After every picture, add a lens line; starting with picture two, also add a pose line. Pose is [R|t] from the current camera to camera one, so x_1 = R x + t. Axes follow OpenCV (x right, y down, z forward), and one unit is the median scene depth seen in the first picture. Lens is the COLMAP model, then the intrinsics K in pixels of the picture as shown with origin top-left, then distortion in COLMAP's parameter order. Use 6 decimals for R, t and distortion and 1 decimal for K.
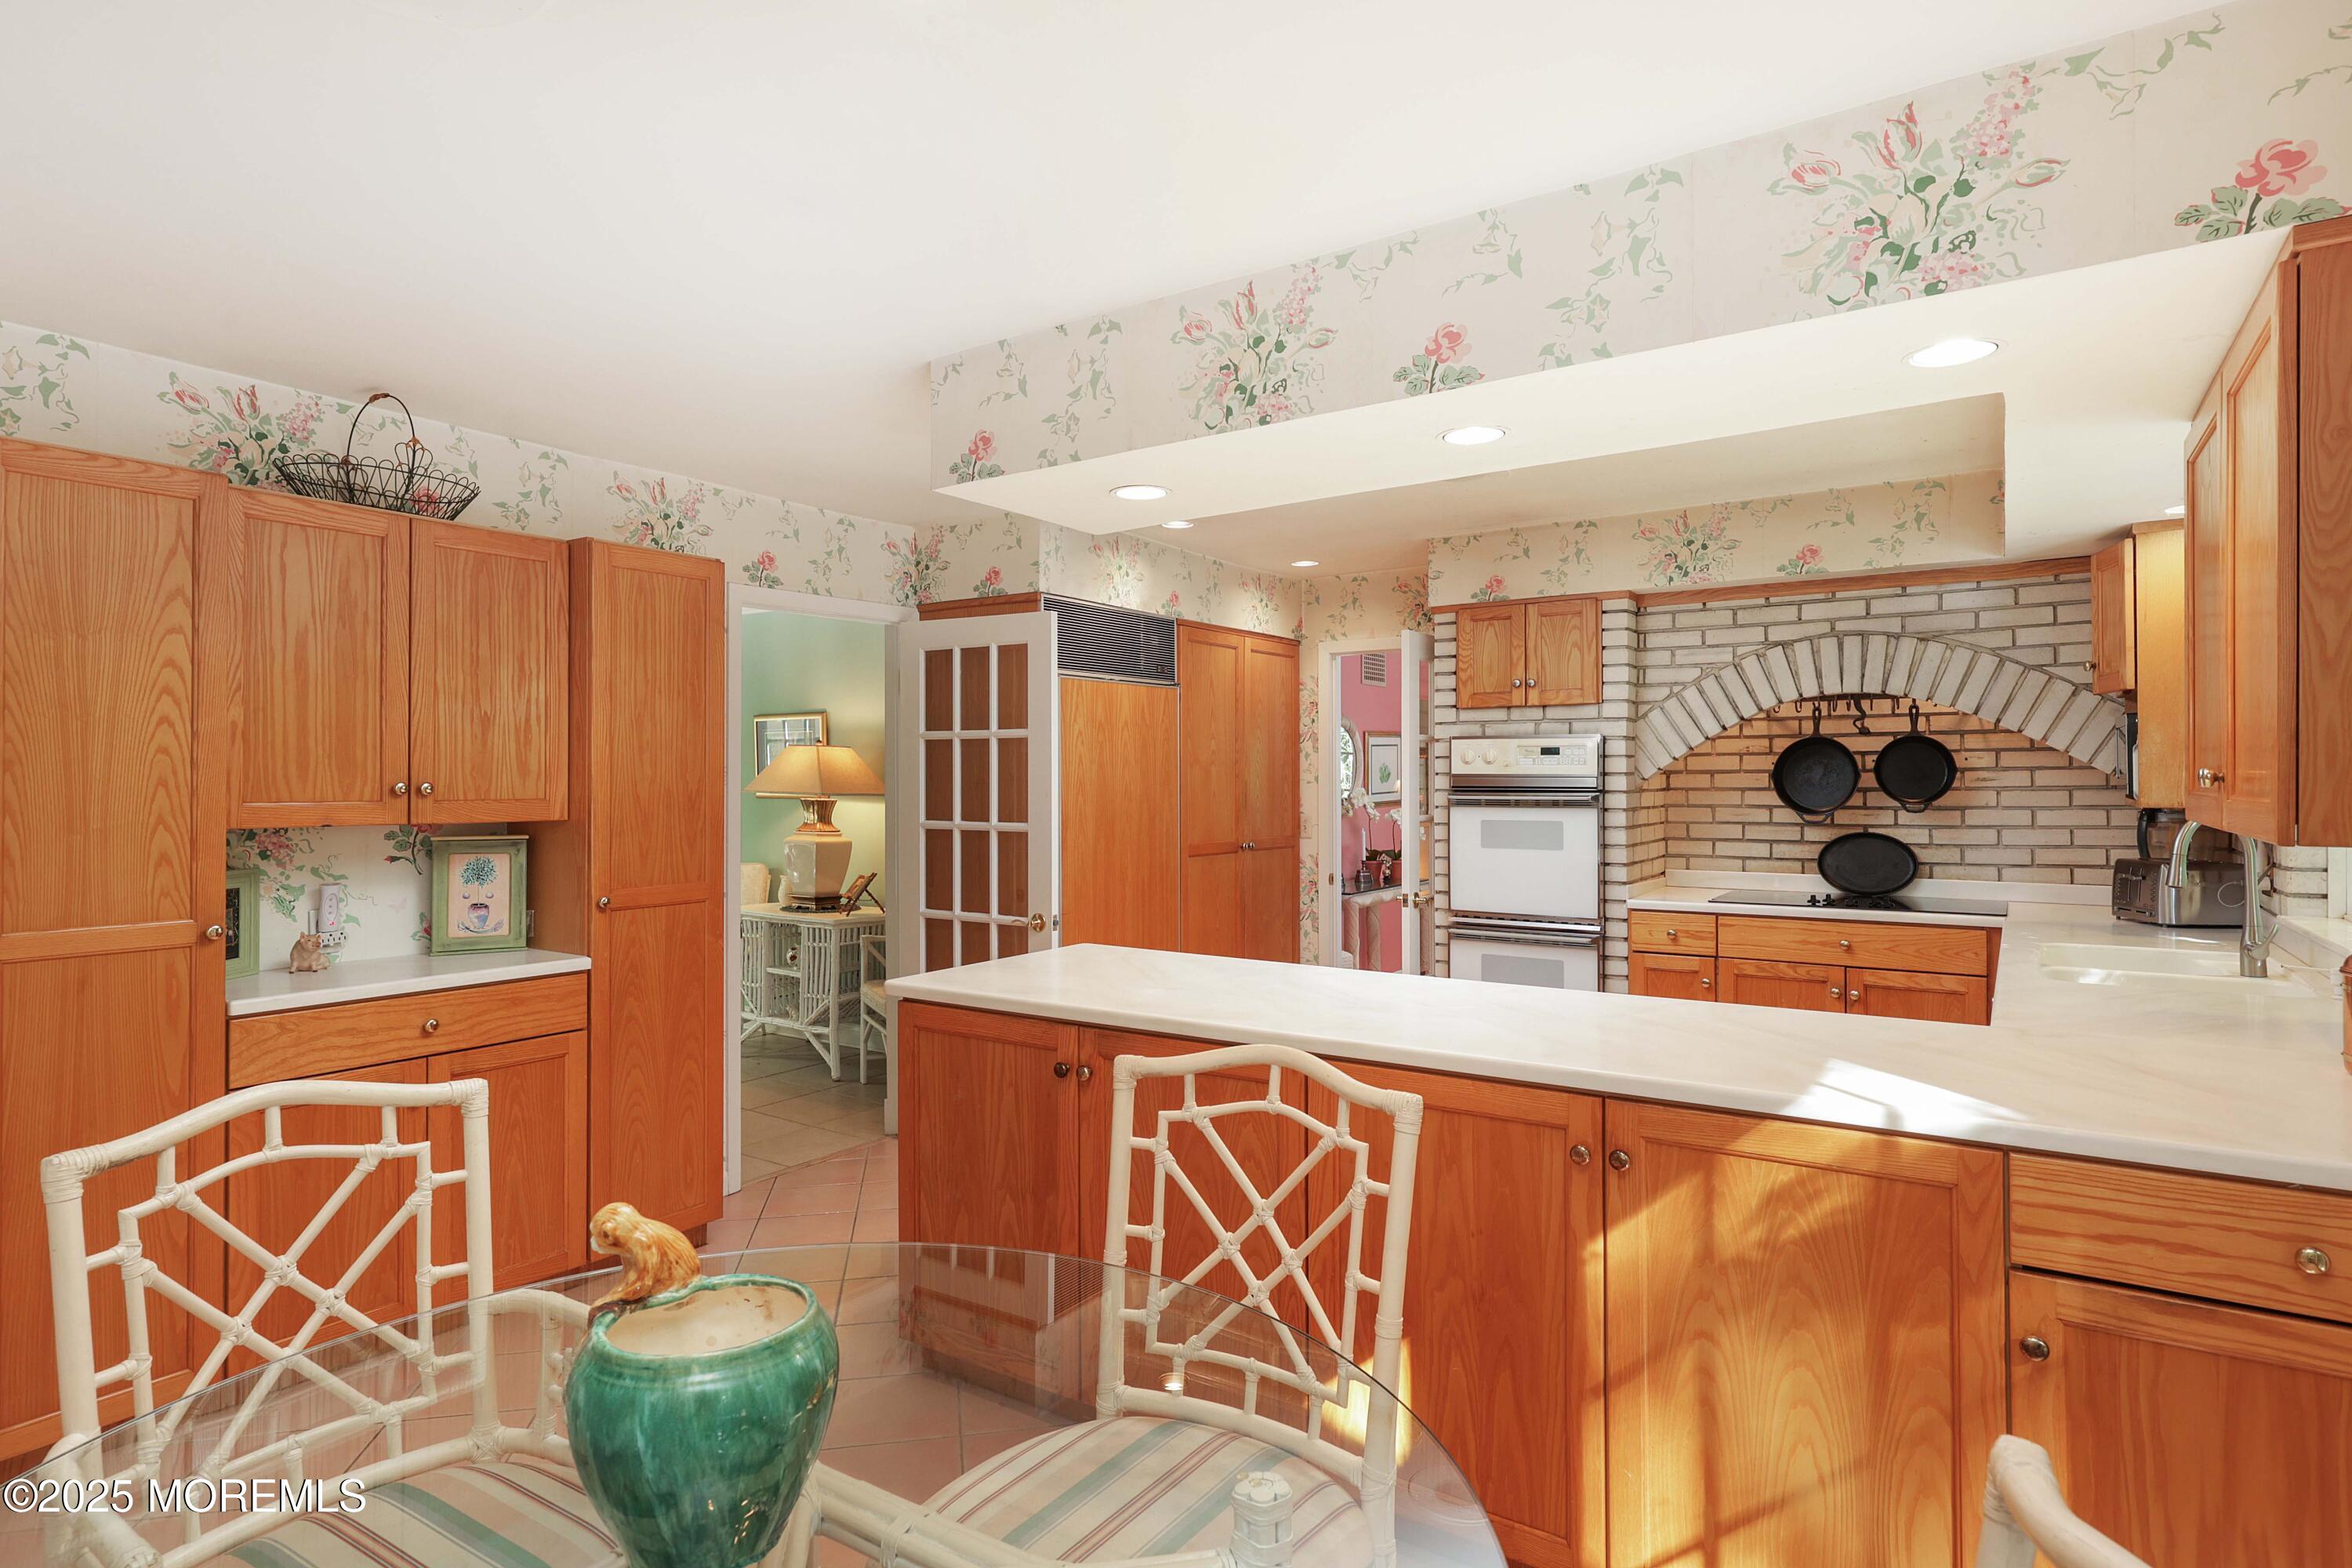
lens RADIAL K [[1252.5, 0, 1170.9], [0, 1252.5, 783.1], [0, 0, 1]] dist [0.006066, 0.000693]
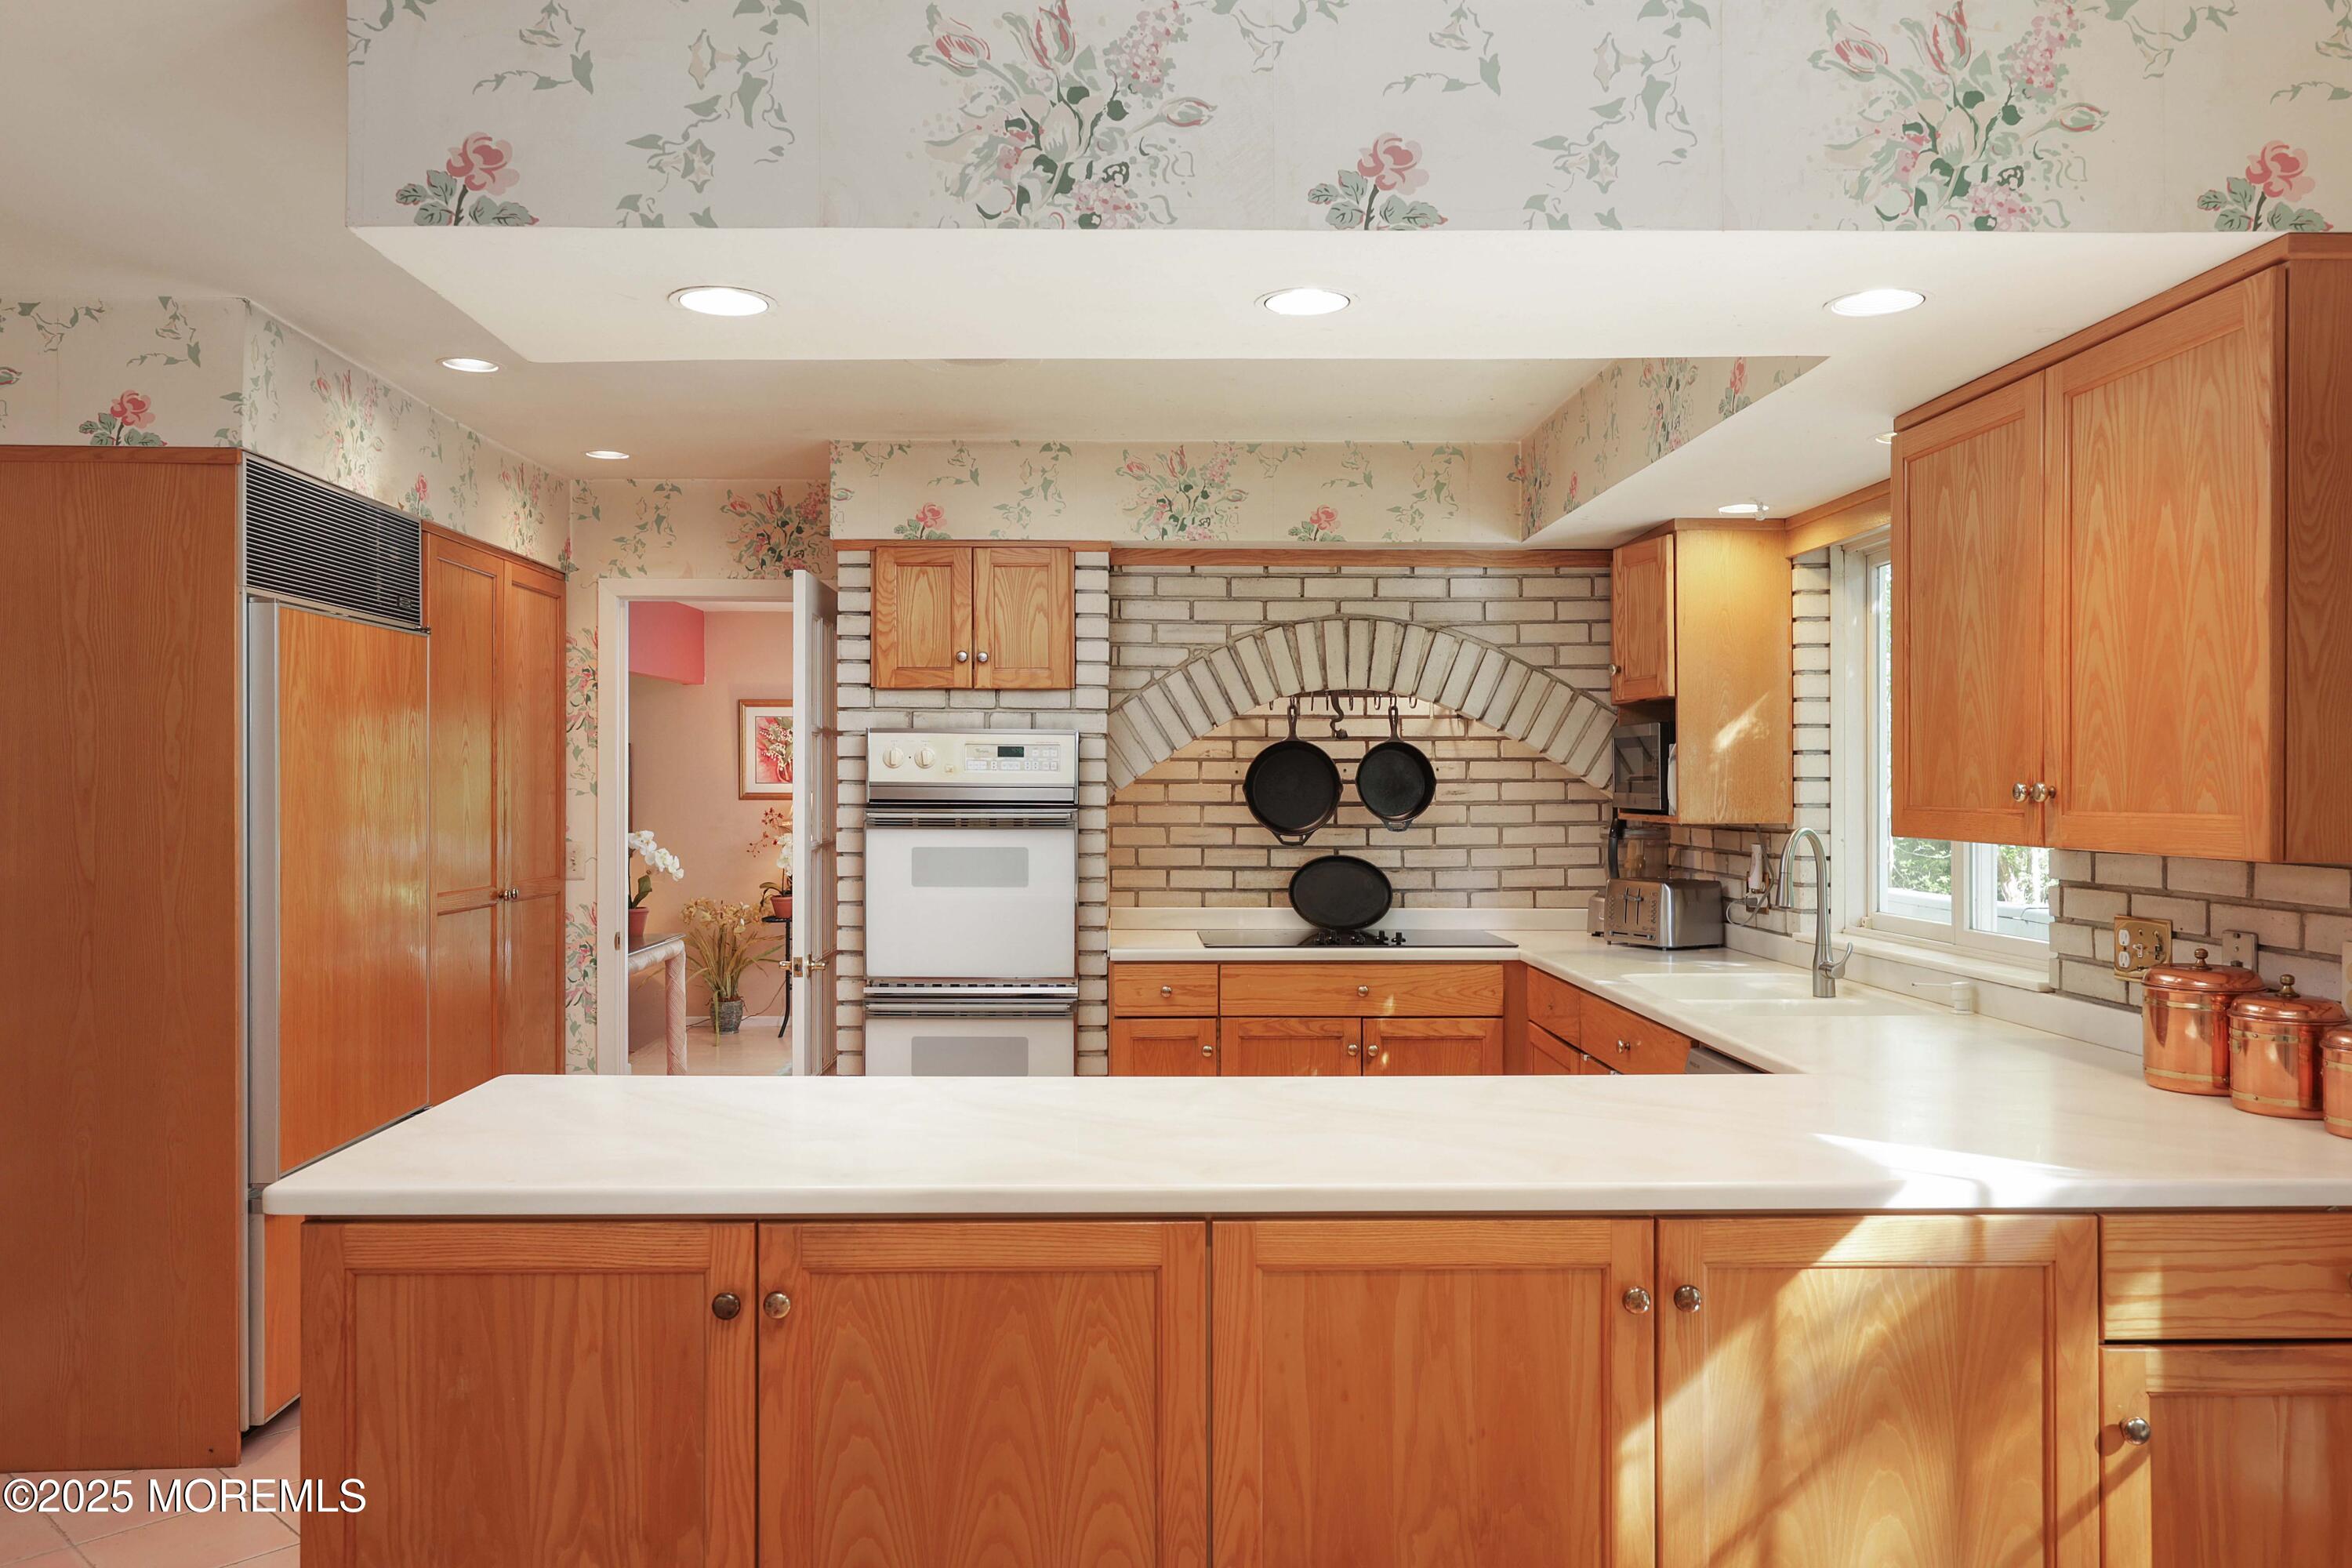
lens RADIAL K [[1675.4, 0, 1159.9], [0, 1675.4, 787.4], [0, 0, 1]] dist [0.010306, -0.003883]
pose [[0.813383, 0.004768, 0.581709, -0.225405], [-0.002764, 0.999987, -0.004332, -0.000171], [-0.581722, 0.001916, 0.813385, 0.169879]]
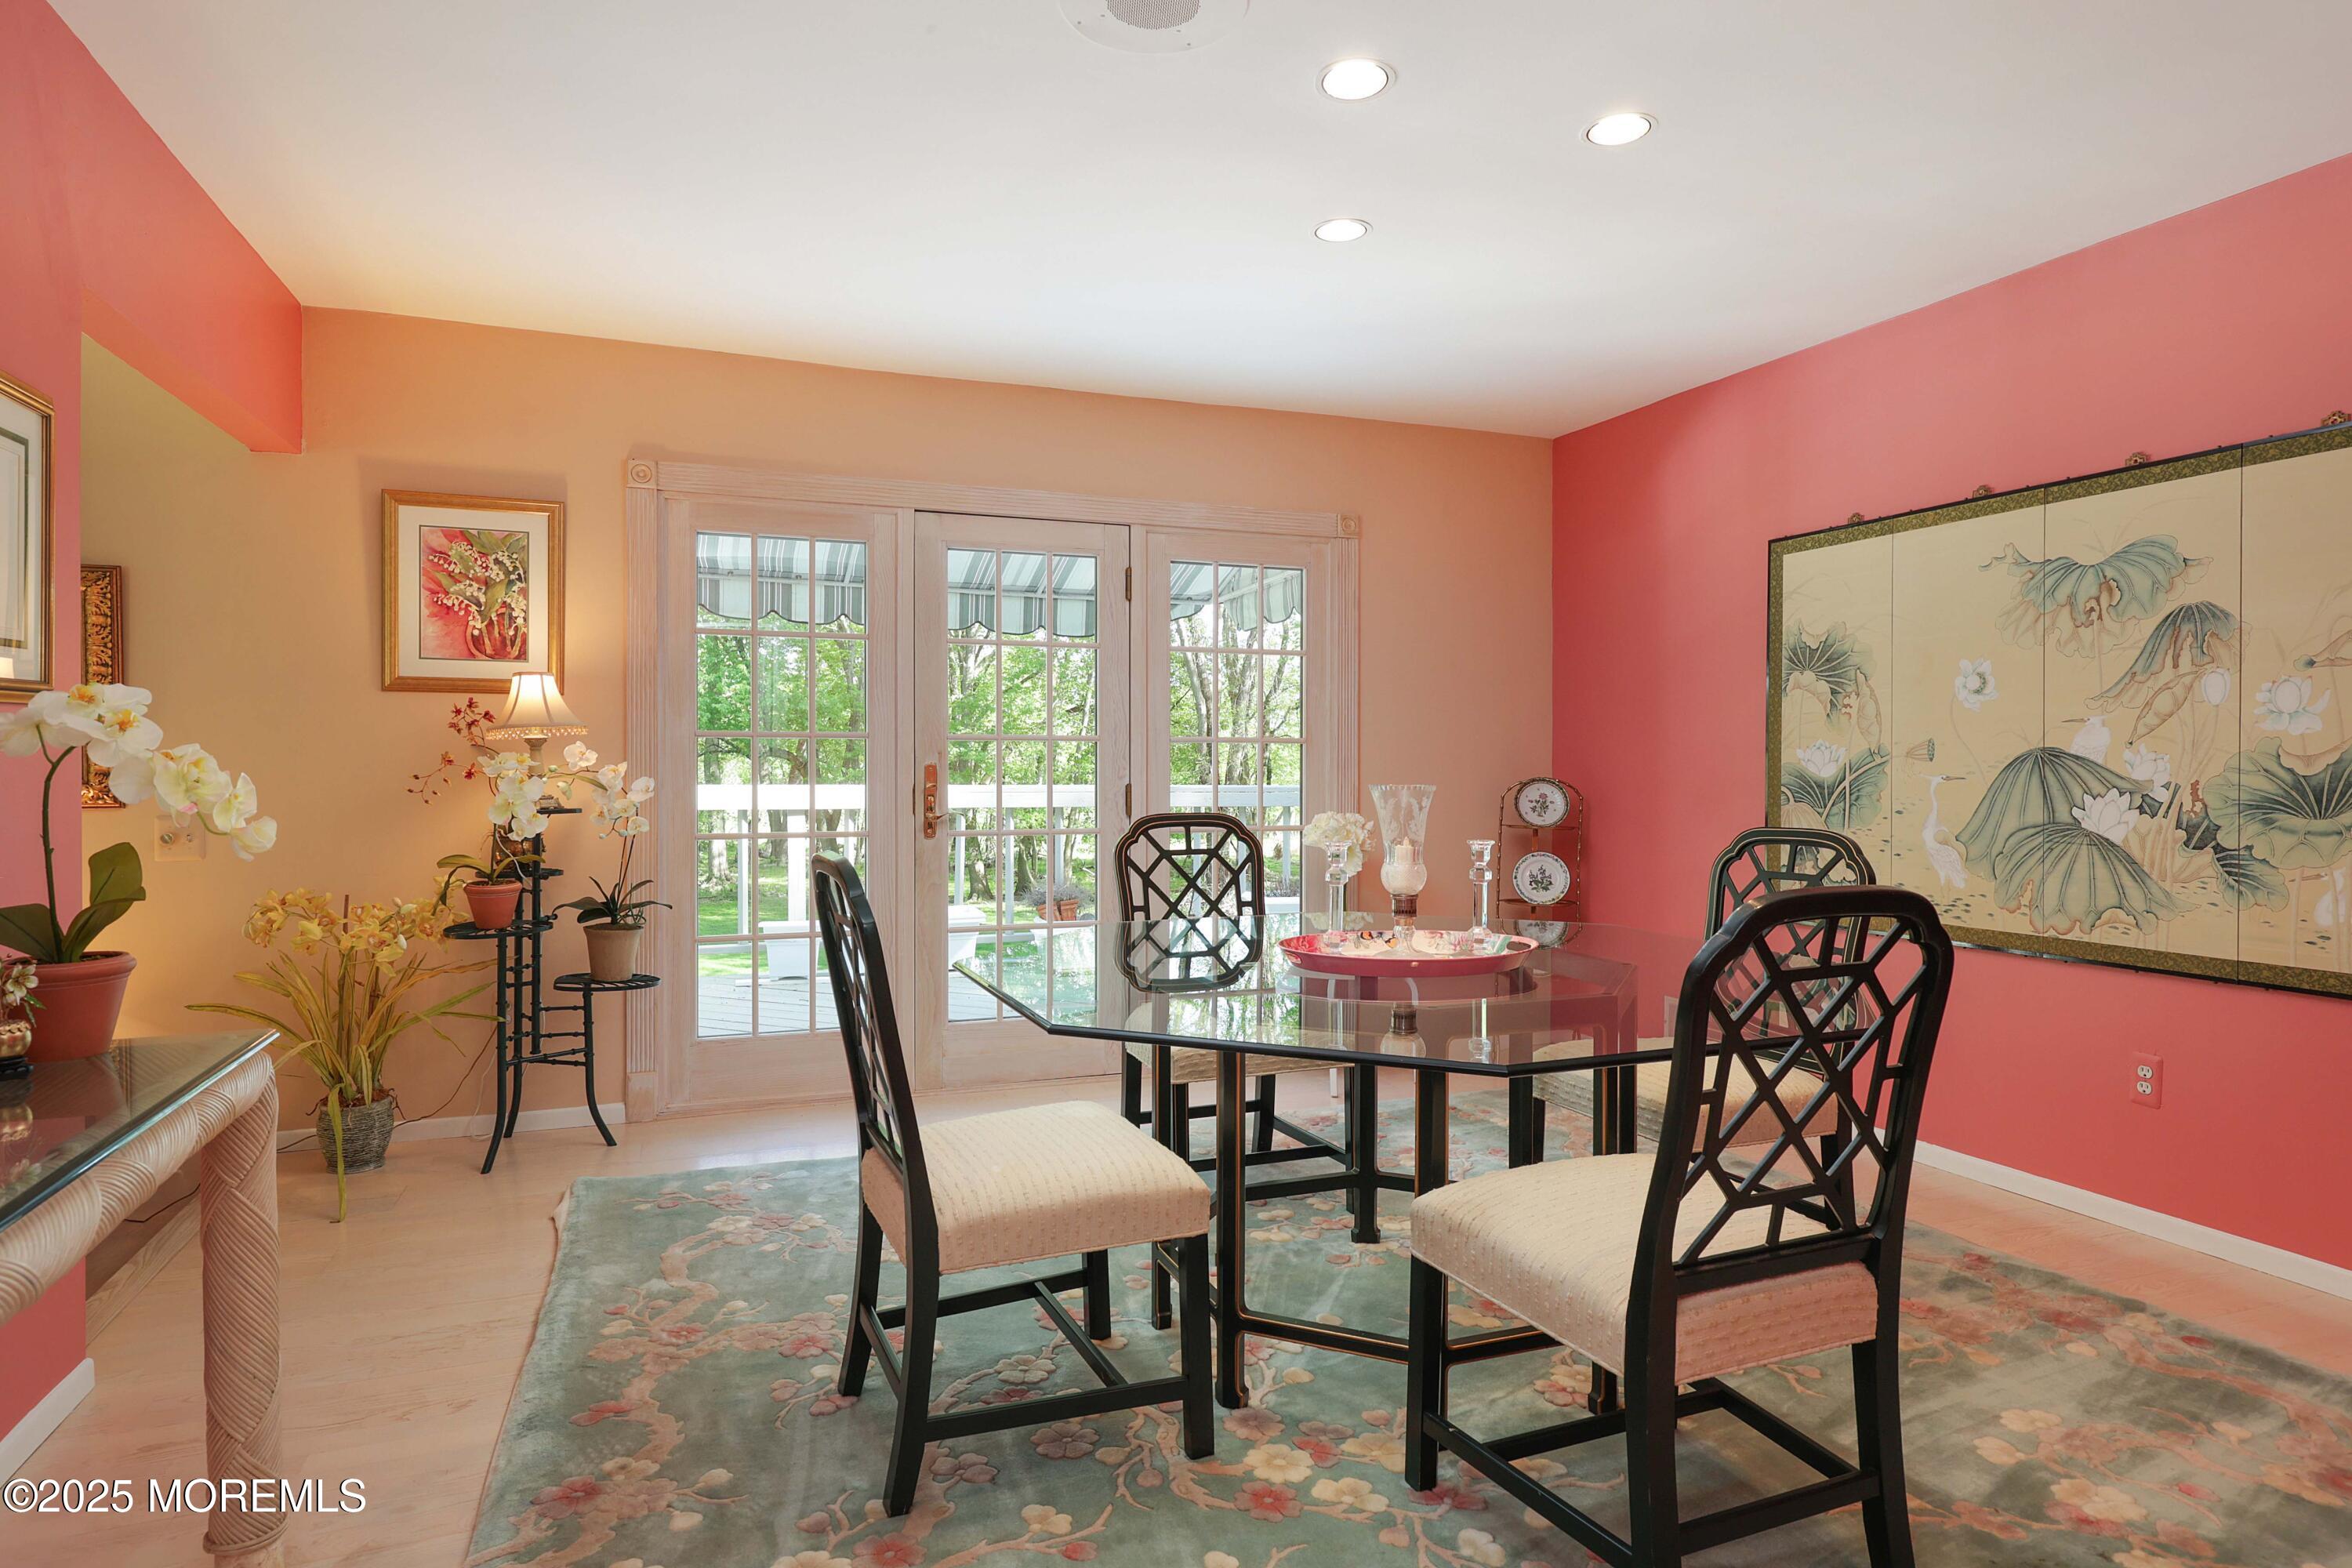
lens RADIAL K [[1325.3, 0, 1103.0], [0, 1325.3, 768.1], [0, 0, 1]] dist [0.038130, 0.000819]
pose [[0.608273, 0.003145, 0.793722, 0.213732], [0.000756, 0.999989, -0.004542, 0.065506], [-0.793728, 0.003363, 0.608264, 1.424870]]
